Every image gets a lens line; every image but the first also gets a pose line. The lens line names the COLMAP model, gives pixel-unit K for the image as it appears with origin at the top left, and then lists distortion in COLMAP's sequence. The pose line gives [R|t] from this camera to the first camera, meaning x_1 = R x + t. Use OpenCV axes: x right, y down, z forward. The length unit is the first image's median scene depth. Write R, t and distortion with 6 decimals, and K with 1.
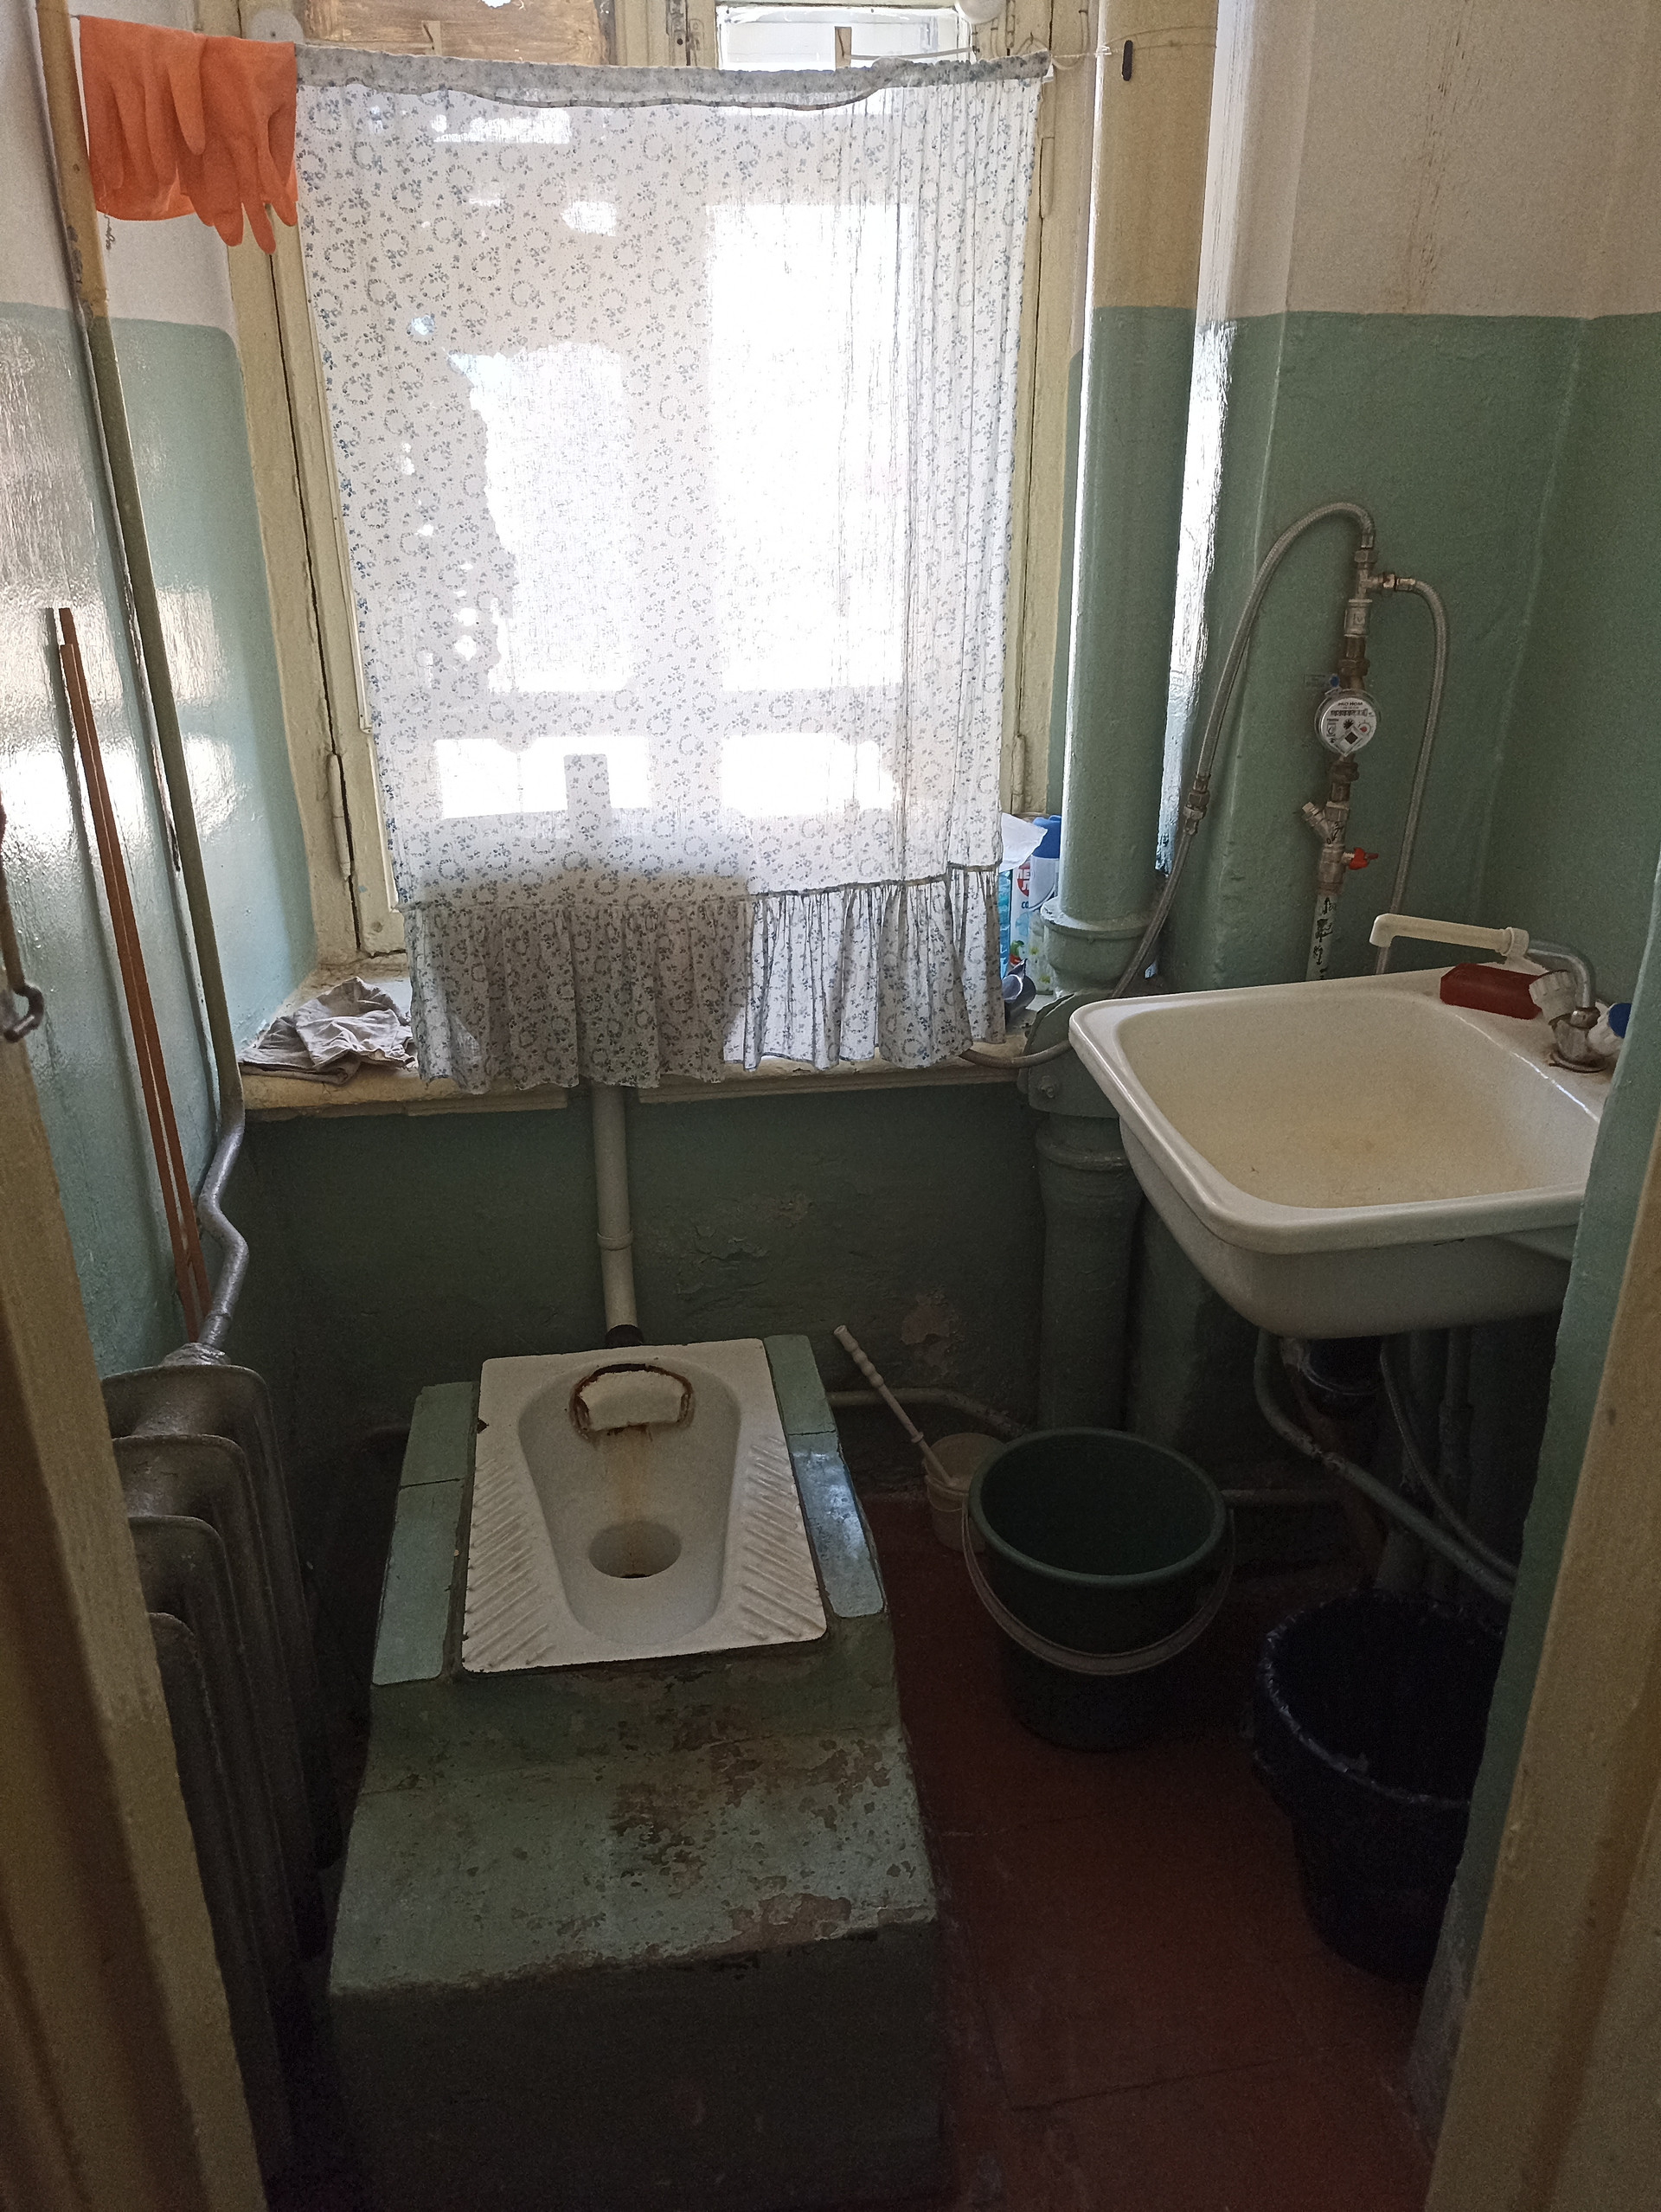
lens RADIAL K [[1623.7, 0, 838.3], [0, 1623.7, 1120.3], [0, 0, 1]] dist [0.035026, -0.035808]
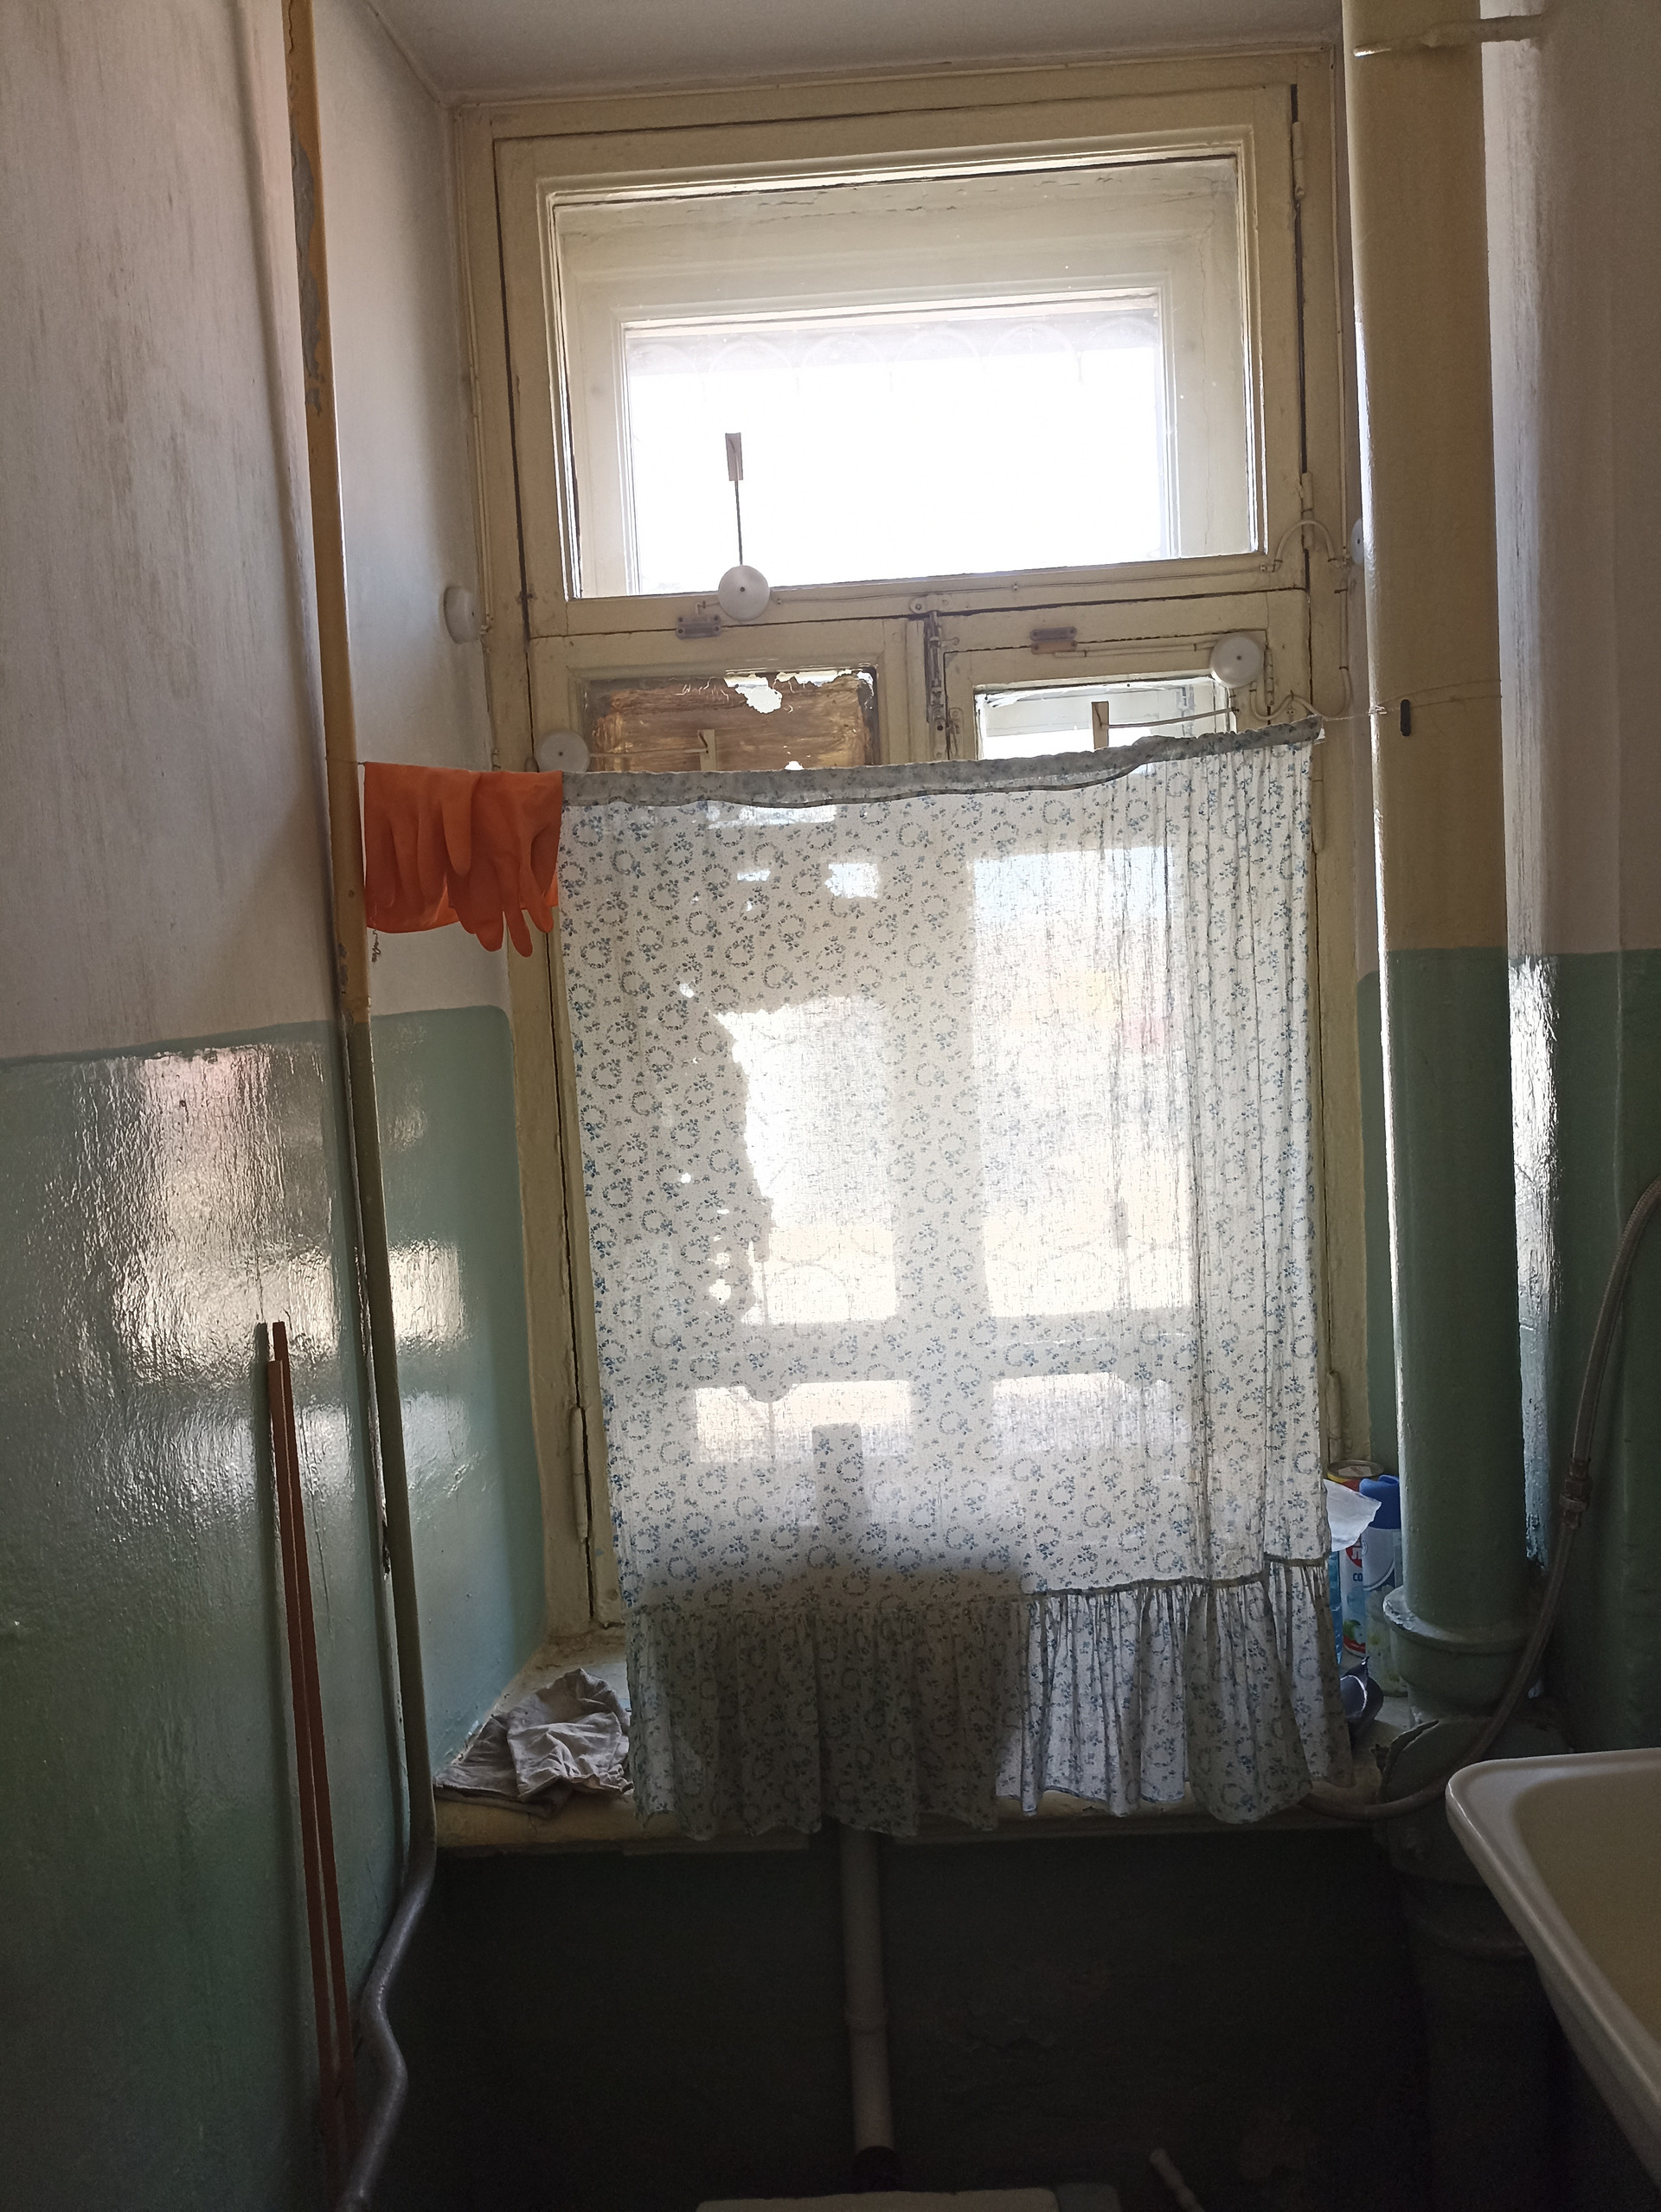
lens RADIAL K [[1623.7, 0, 834.5], [0, 1623.7, 1105.1], [0, 0, 1]] dist [0.035026, -0.035808]
pose [[0.985198, -0.039200, -0.166879, -0.000483], [-0.017162, 0.946057, -0.323544, -0.108541], [0.170560, 0.321619, 0.931381, 0.118315]]
